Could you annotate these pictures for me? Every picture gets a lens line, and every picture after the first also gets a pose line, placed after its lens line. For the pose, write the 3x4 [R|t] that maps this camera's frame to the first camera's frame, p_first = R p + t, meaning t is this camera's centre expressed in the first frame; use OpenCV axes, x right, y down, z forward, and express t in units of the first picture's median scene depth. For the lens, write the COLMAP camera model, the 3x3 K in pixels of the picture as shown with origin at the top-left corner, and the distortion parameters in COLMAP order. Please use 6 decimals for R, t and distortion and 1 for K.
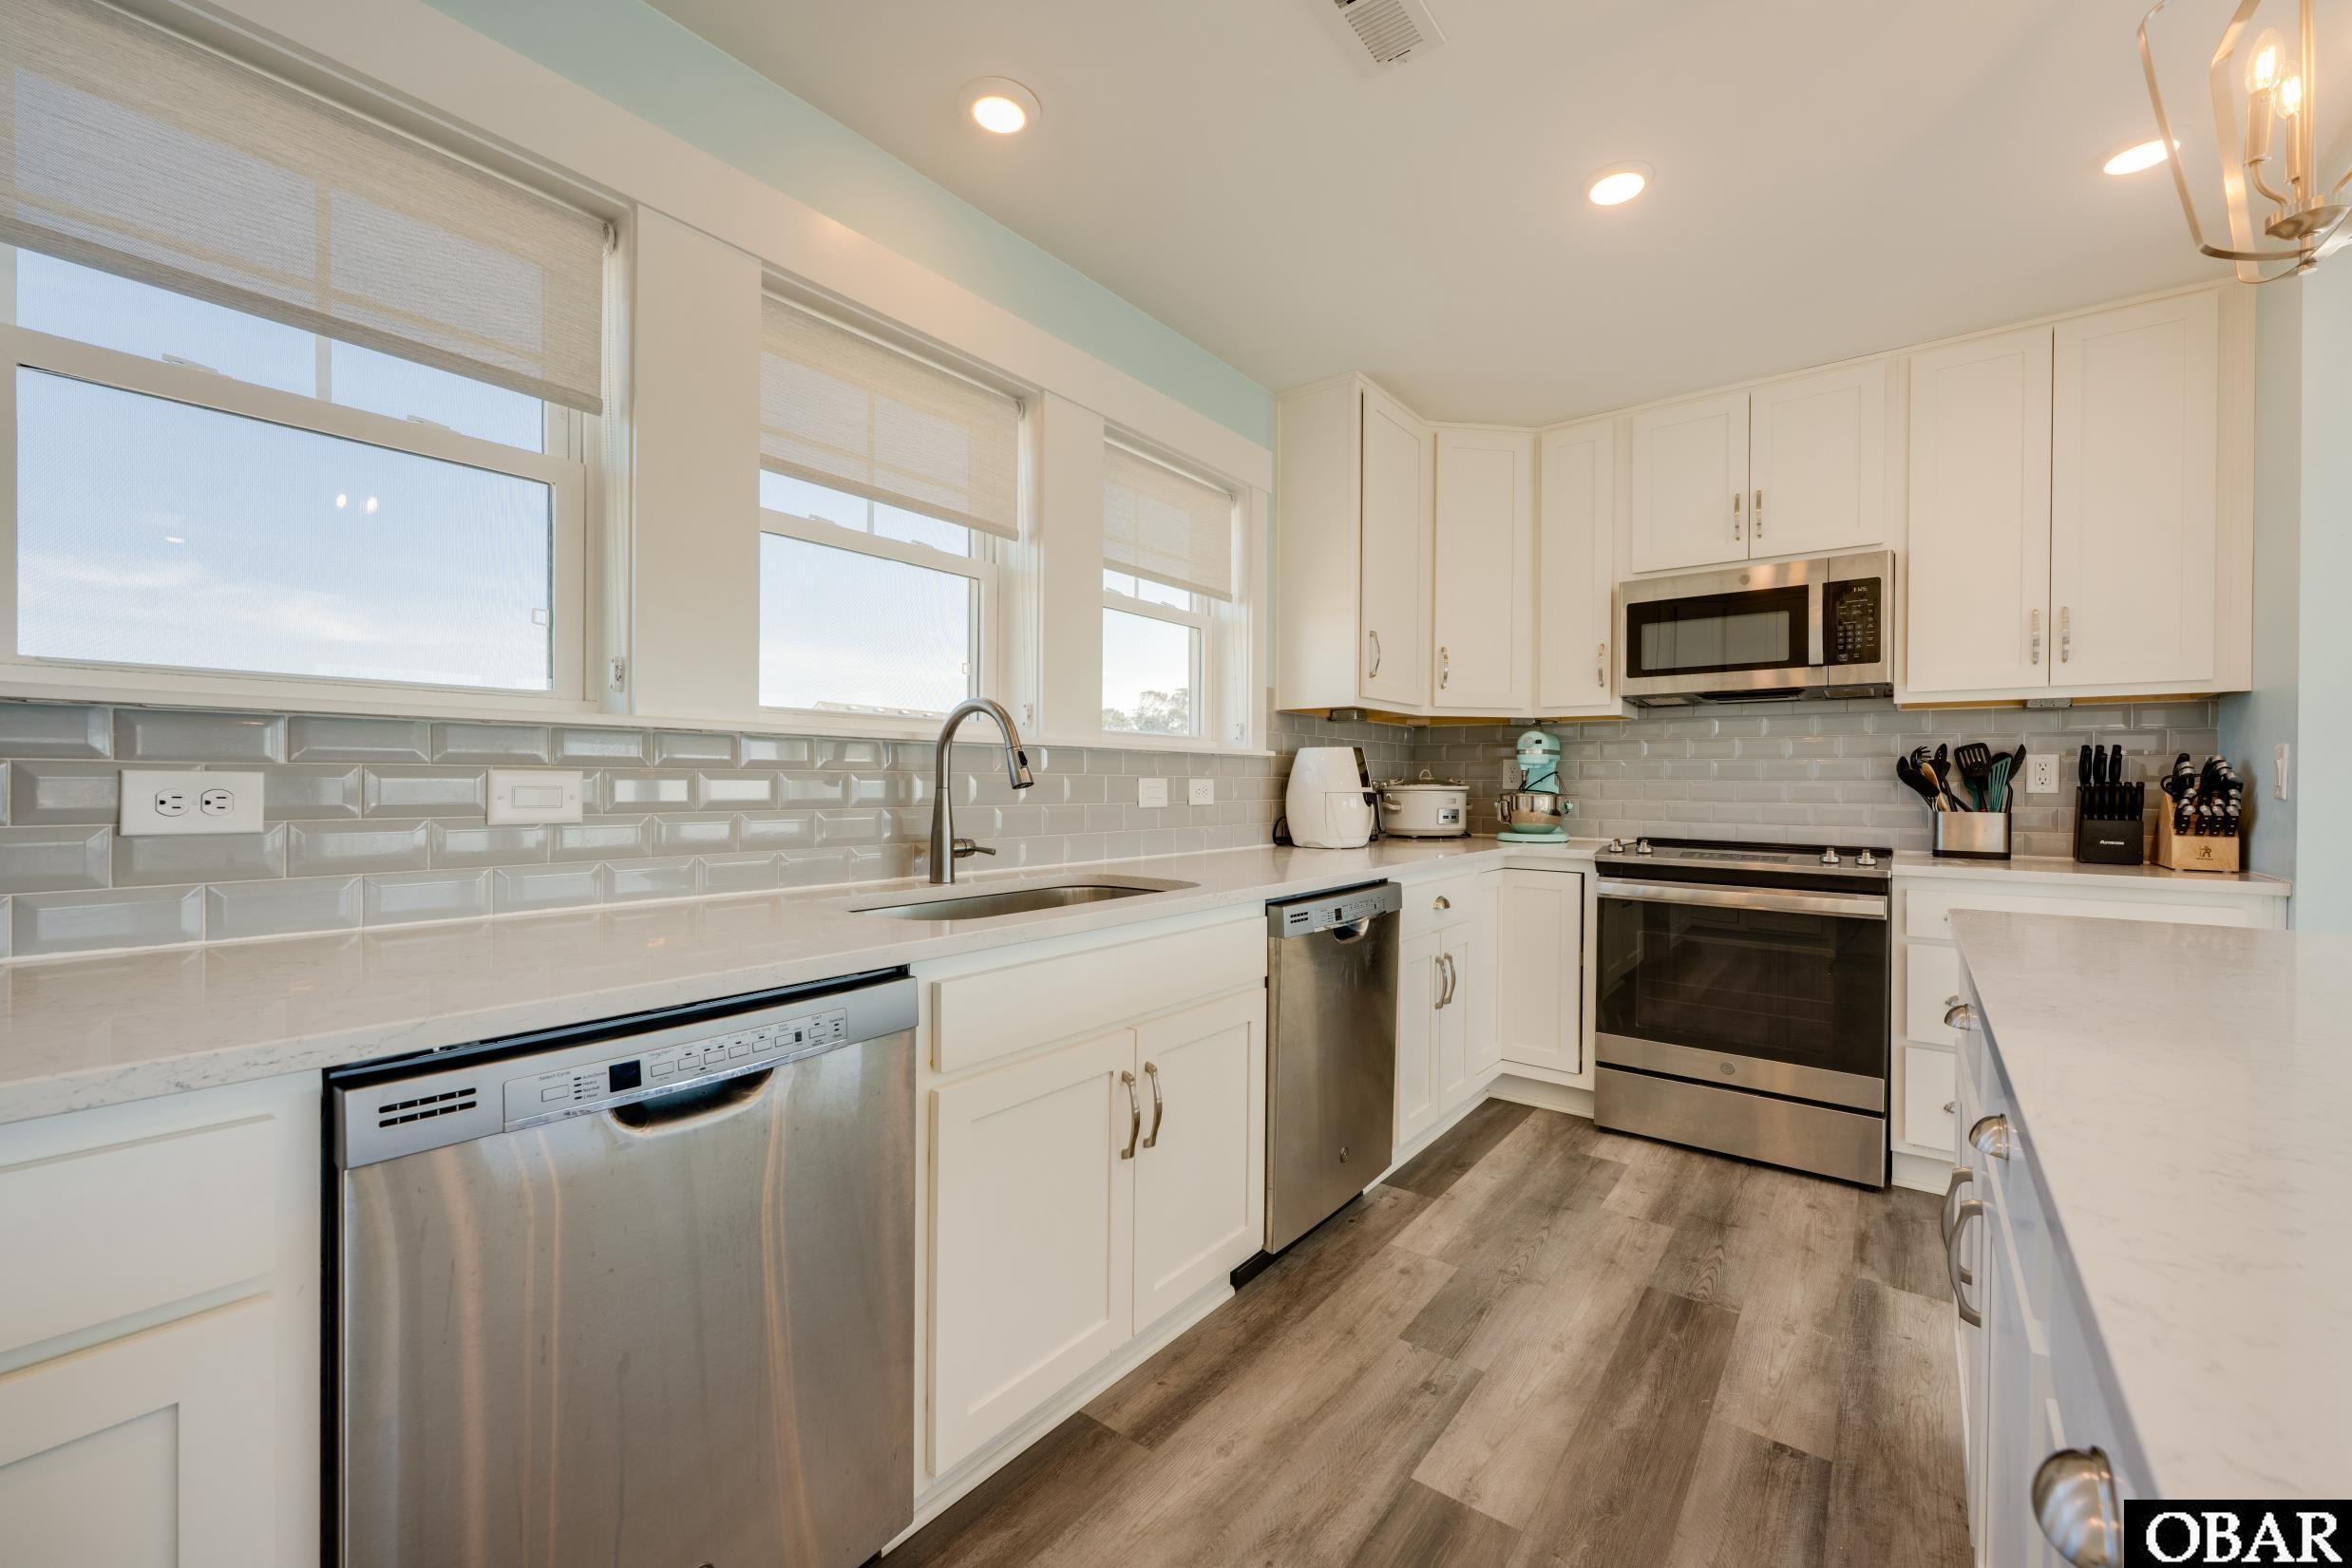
lens RADIAL K [[938.5, 0, 1167.1], [0, 938.5, 785.1], [0, 0, 1]] dist [-0.008225, 0.001614]
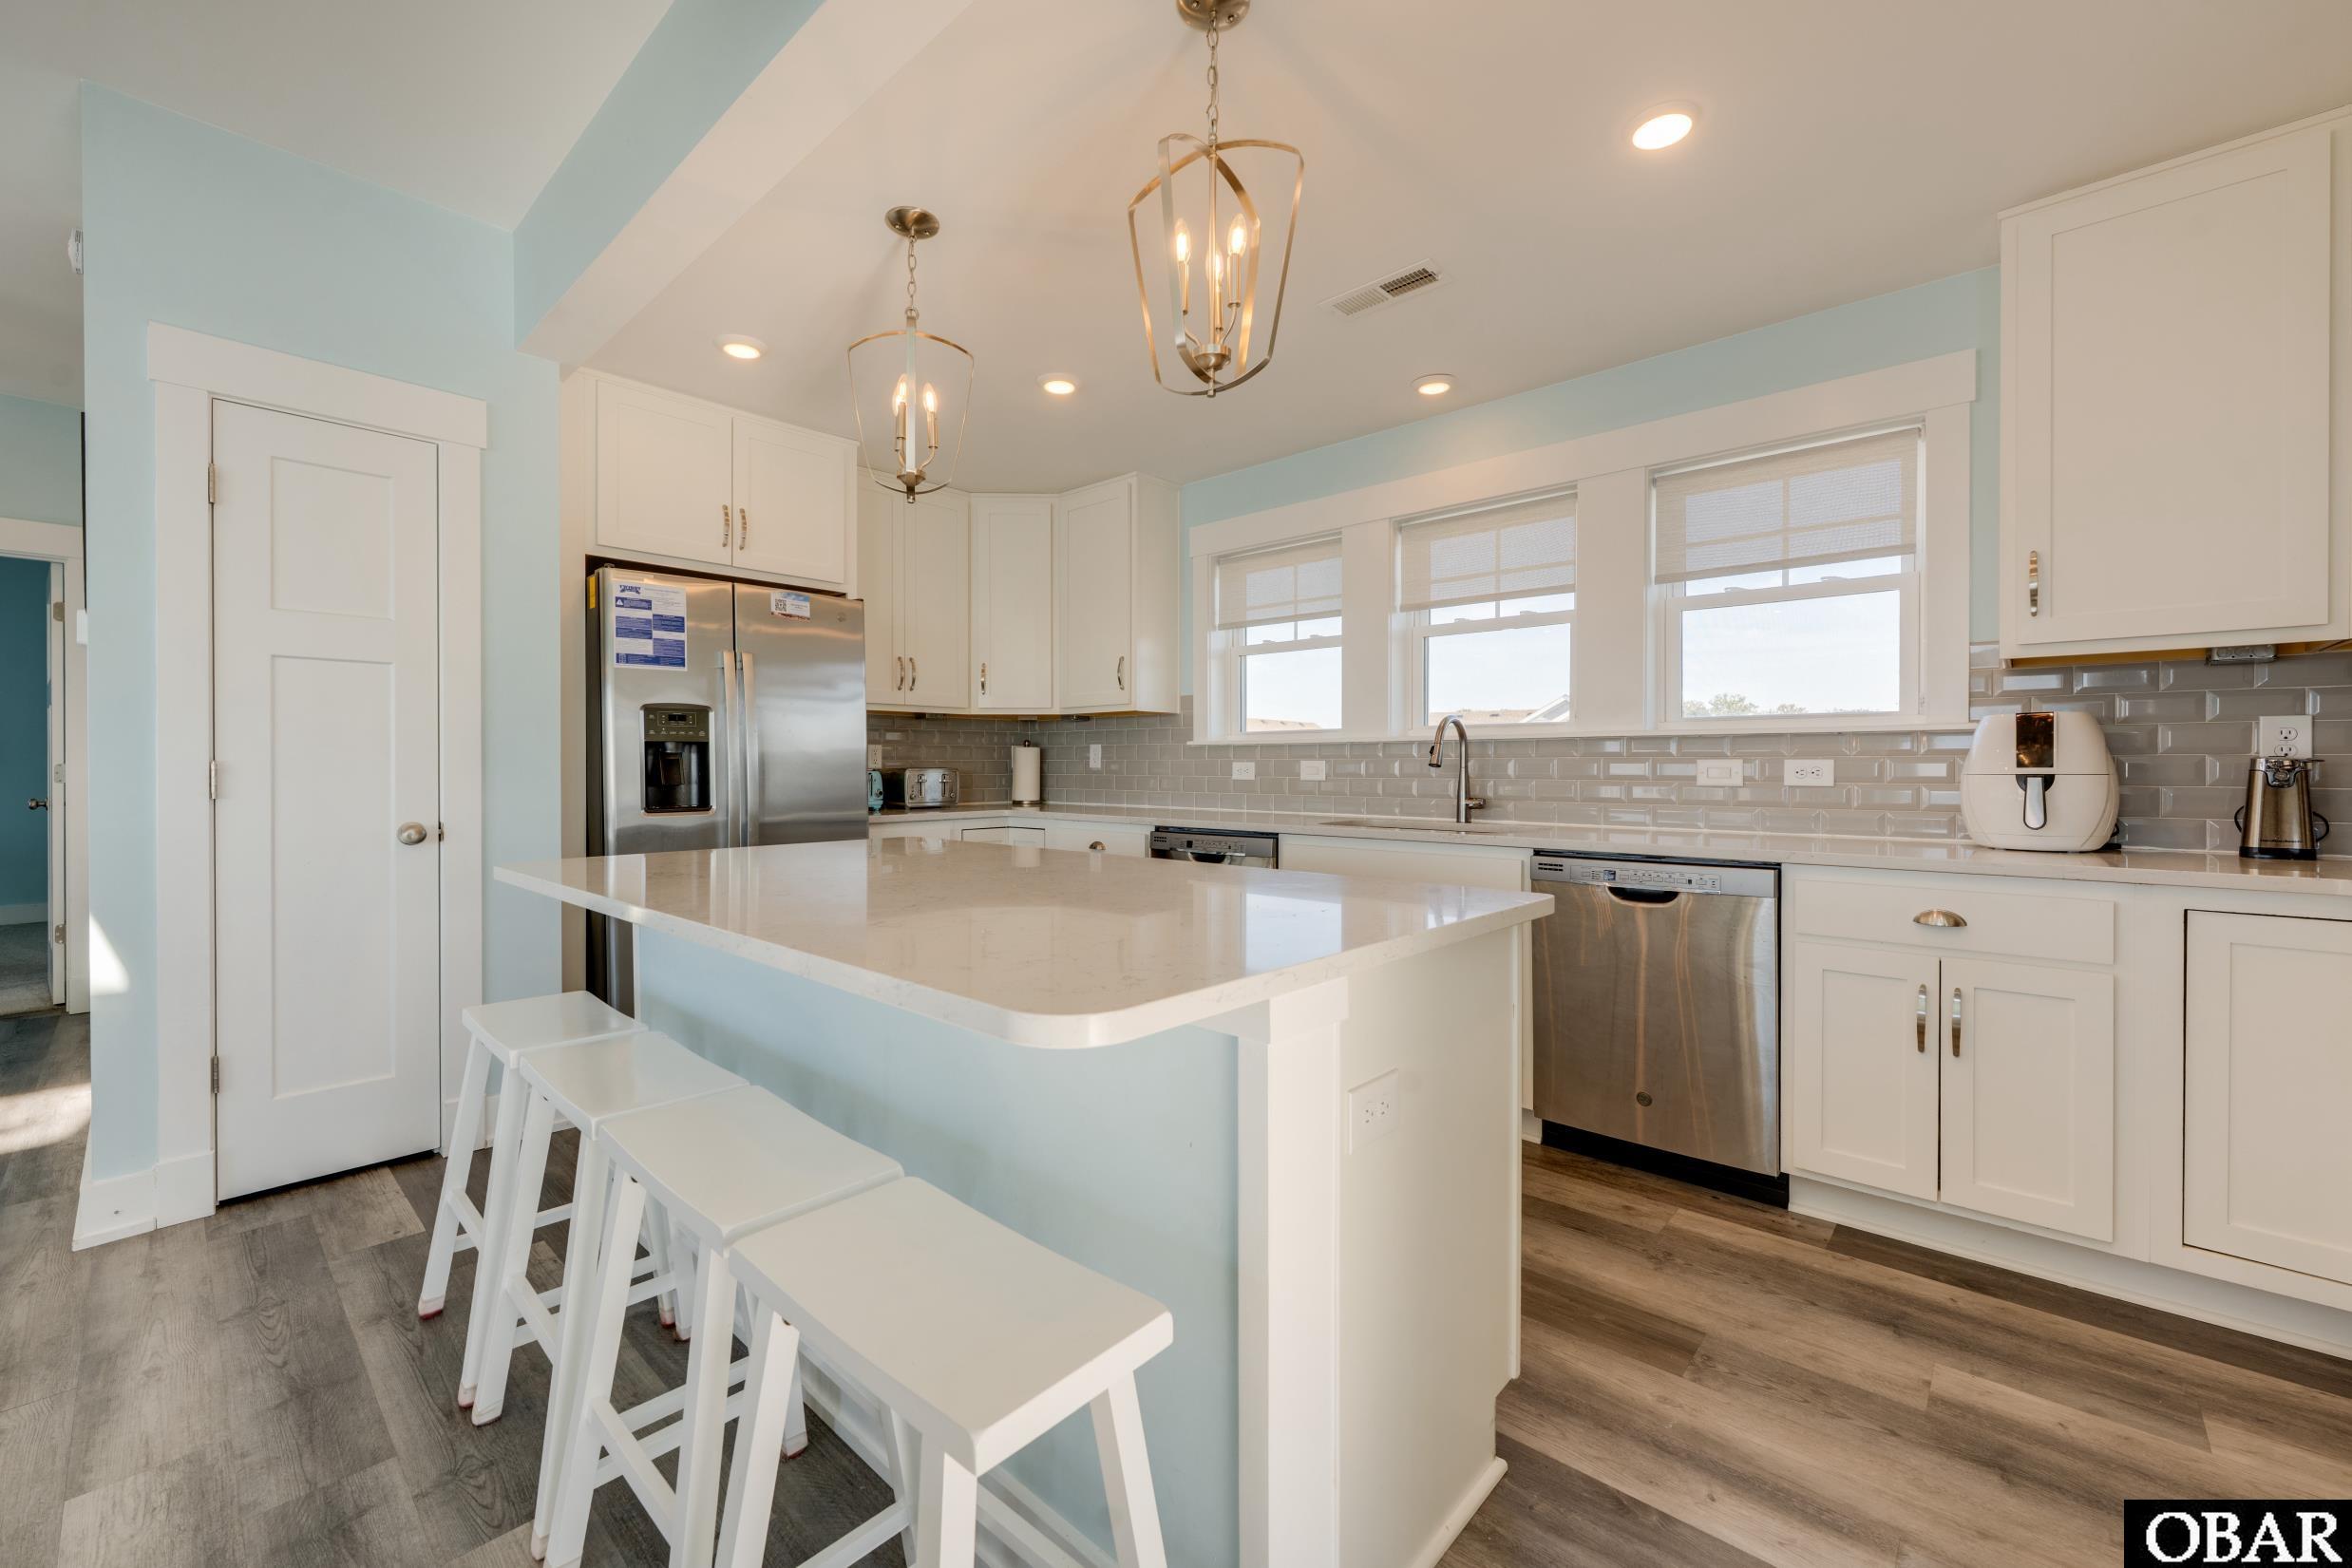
lens RADIAL K [[938.5, 0, 1165.6], [0, 938.5, 774.3], [0, 0, 1]] dist [-0.008225, 0.001614]
pose [[-0.088281, 0.004185, -0.996087, 1.245987], [-0.007744, 0.999958, 0.004887, 0.009661], [0.996066, 0.008145, -0.088245, 0.495440]]
